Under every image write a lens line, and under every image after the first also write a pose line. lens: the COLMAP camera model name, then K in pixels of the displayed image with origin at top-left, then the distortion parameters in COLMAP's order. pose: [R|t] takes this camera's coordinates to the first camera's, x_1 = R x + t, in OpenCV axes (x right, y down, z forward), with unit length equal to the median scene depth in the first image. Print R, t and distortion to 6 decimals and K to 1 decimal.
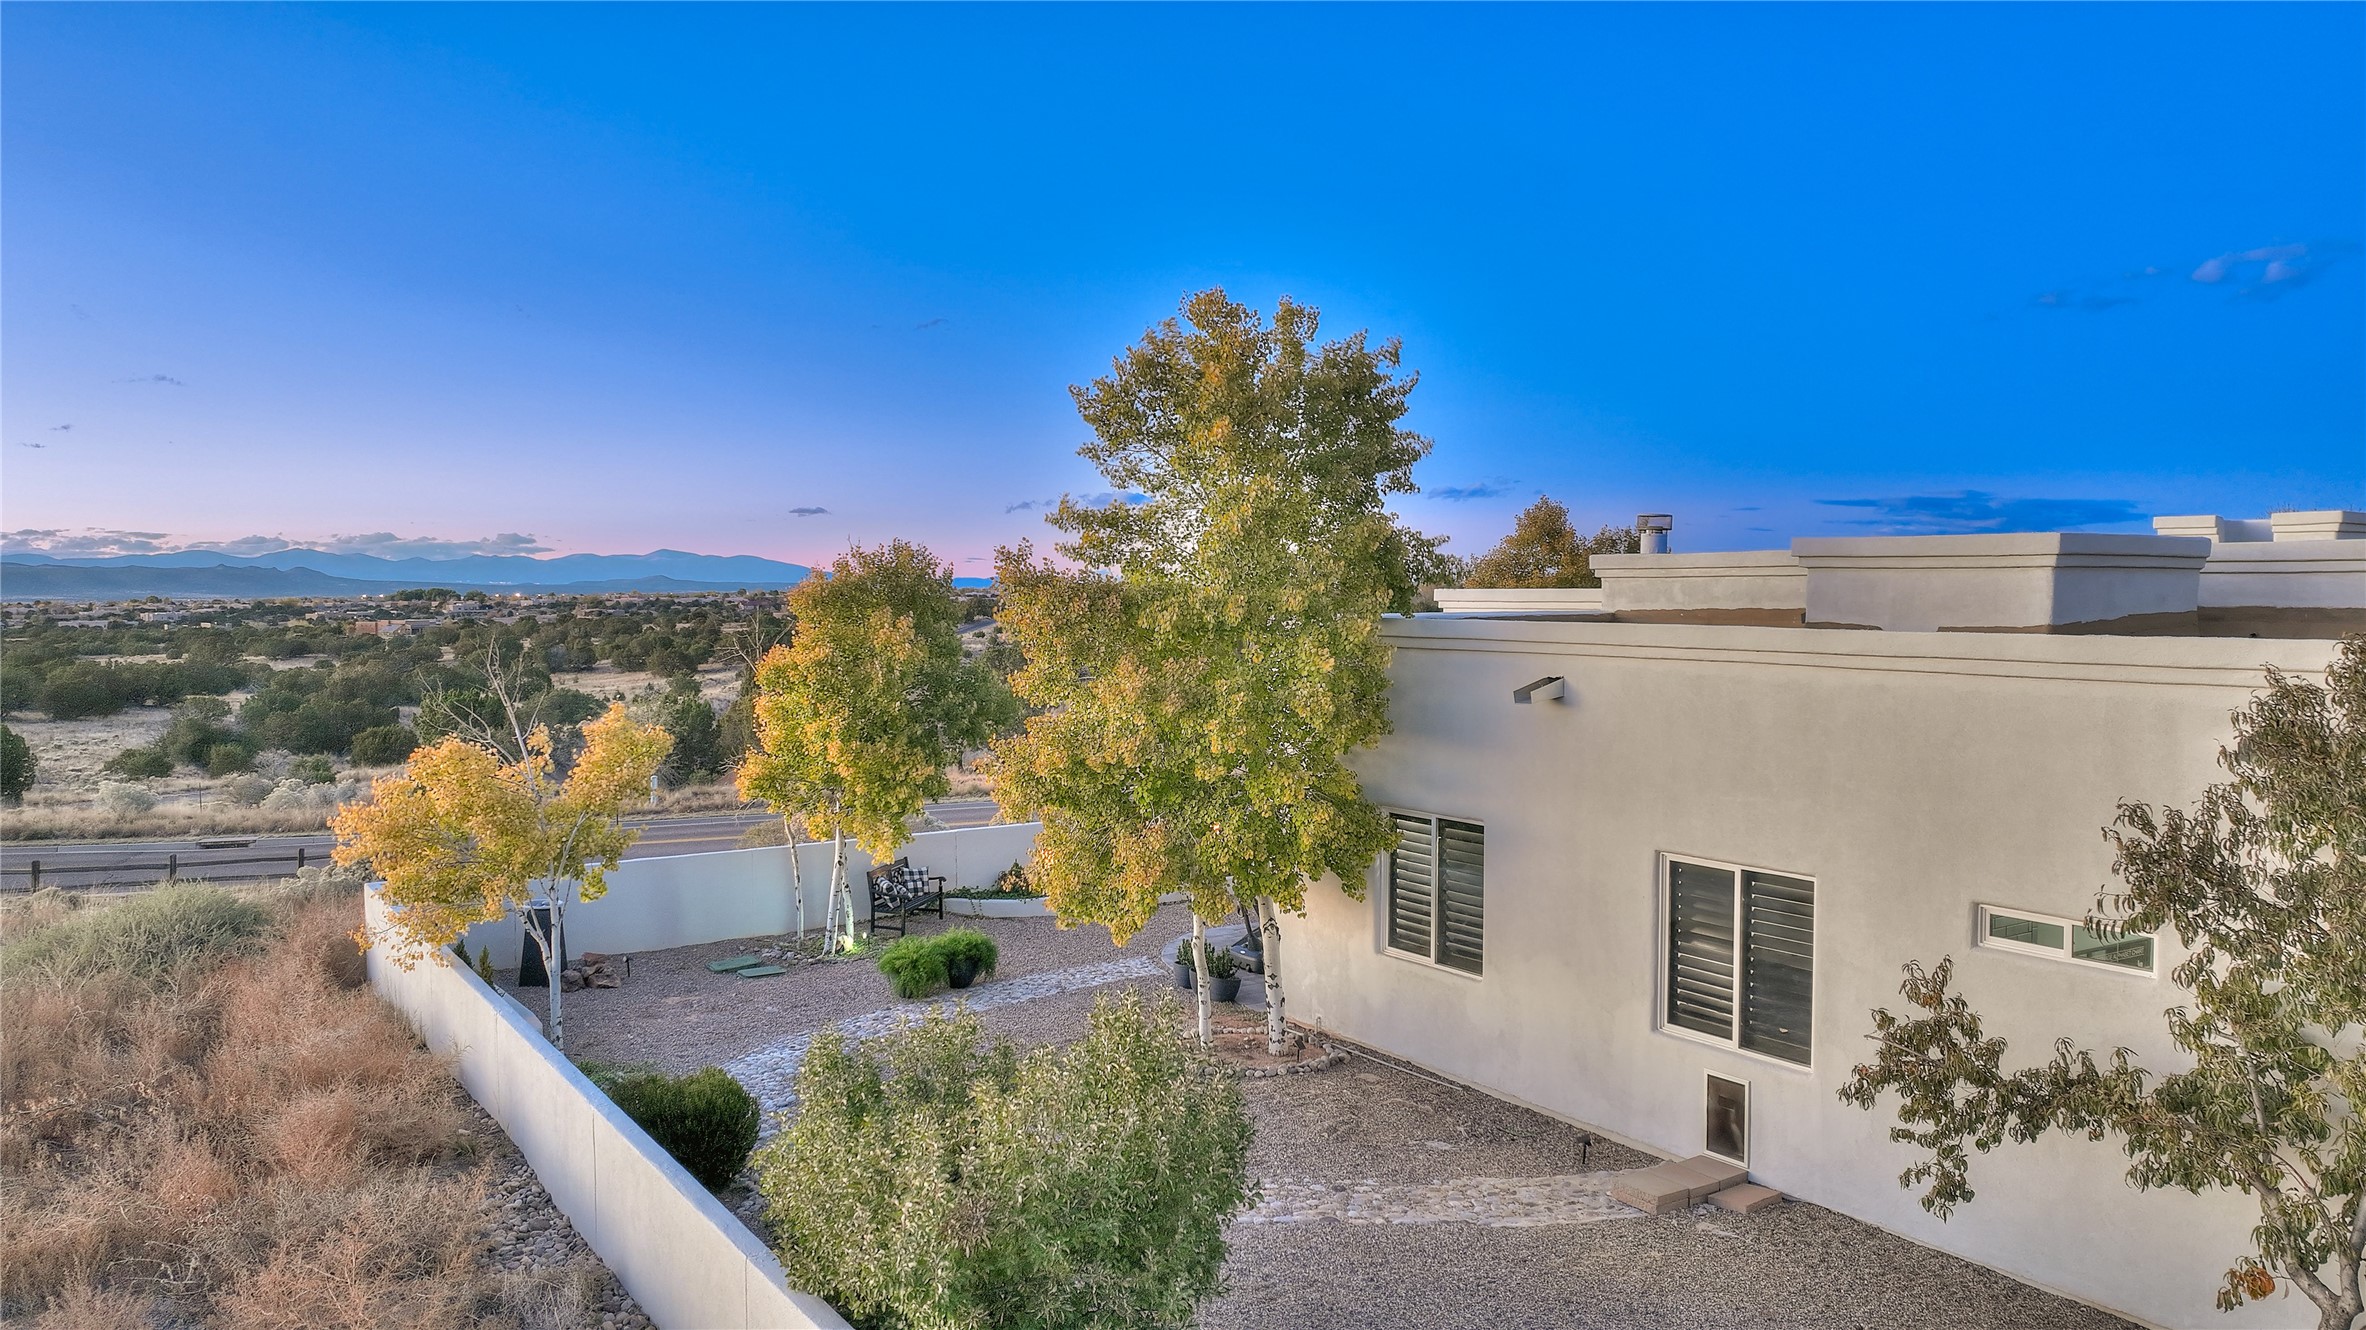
lens RADIAL K [[1668.6, 0, 1169.7], [0, 1668.6, 670.1], [0, 0, 1]] dist [0.003388, 0.006134]
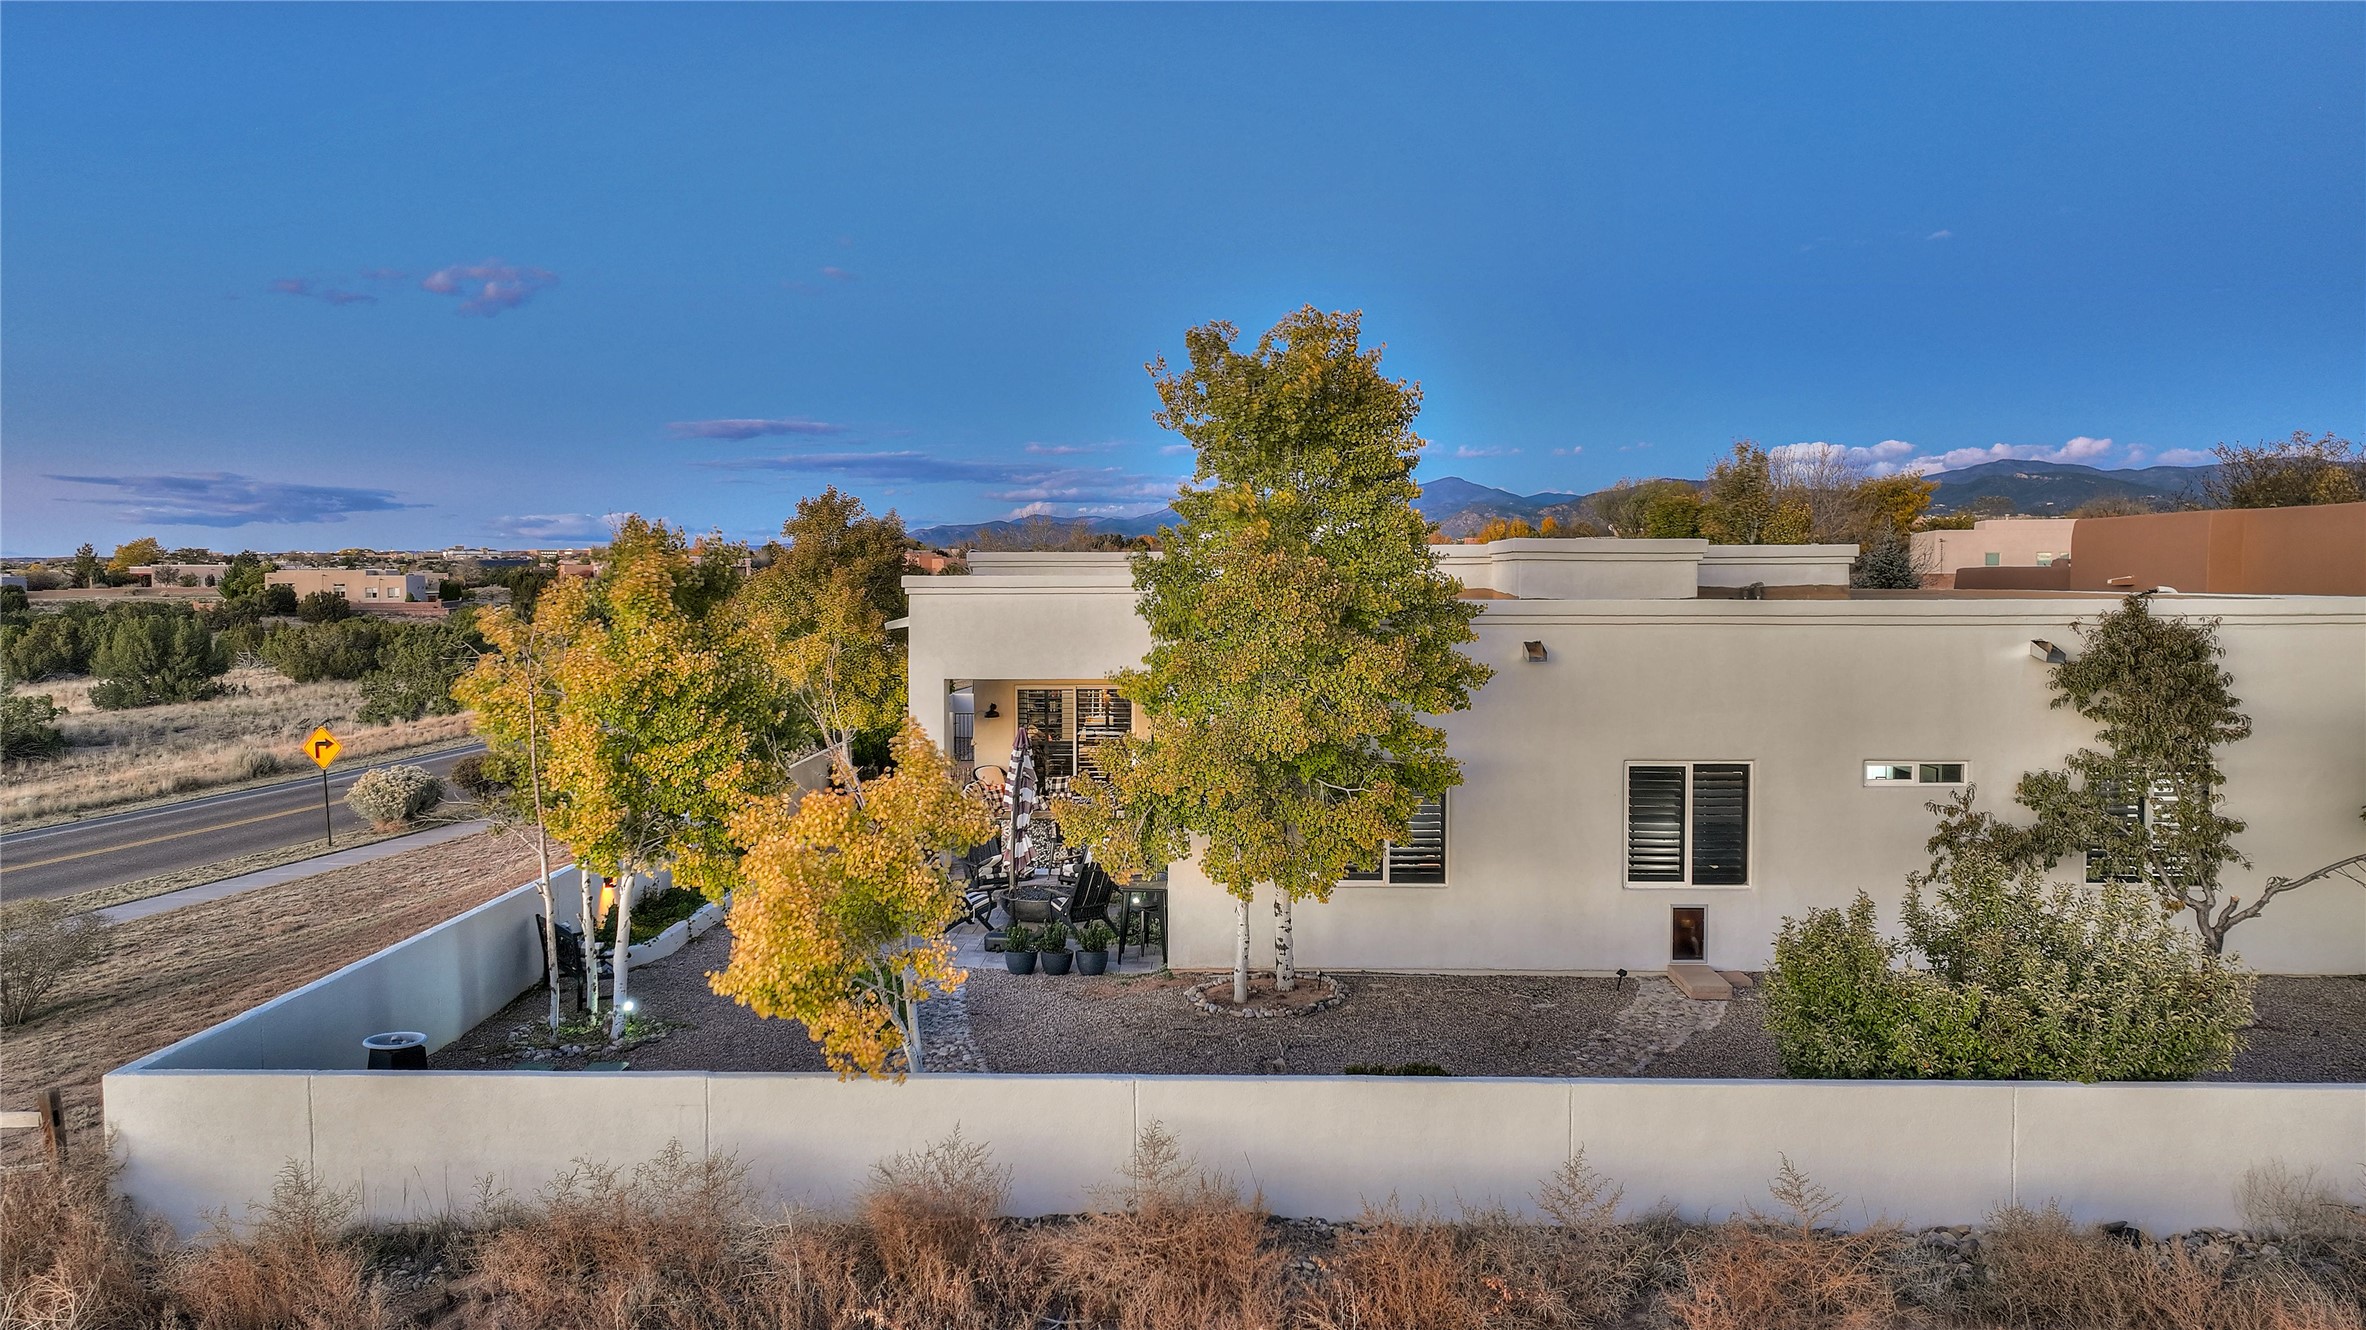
lens RADIAL K [[1668.6, 0, 1170.6], [0, 1668.6, 663.8], [0, 0, 1]] dist [0.003388, 0.006134]
pose [[0.564210, -0.044517, 0.824430, -1.130942], [0.041049, 0.998823, 0.025842, -0.027347], [-0.824610, 0.019261, 0.565373, 0.536128]]
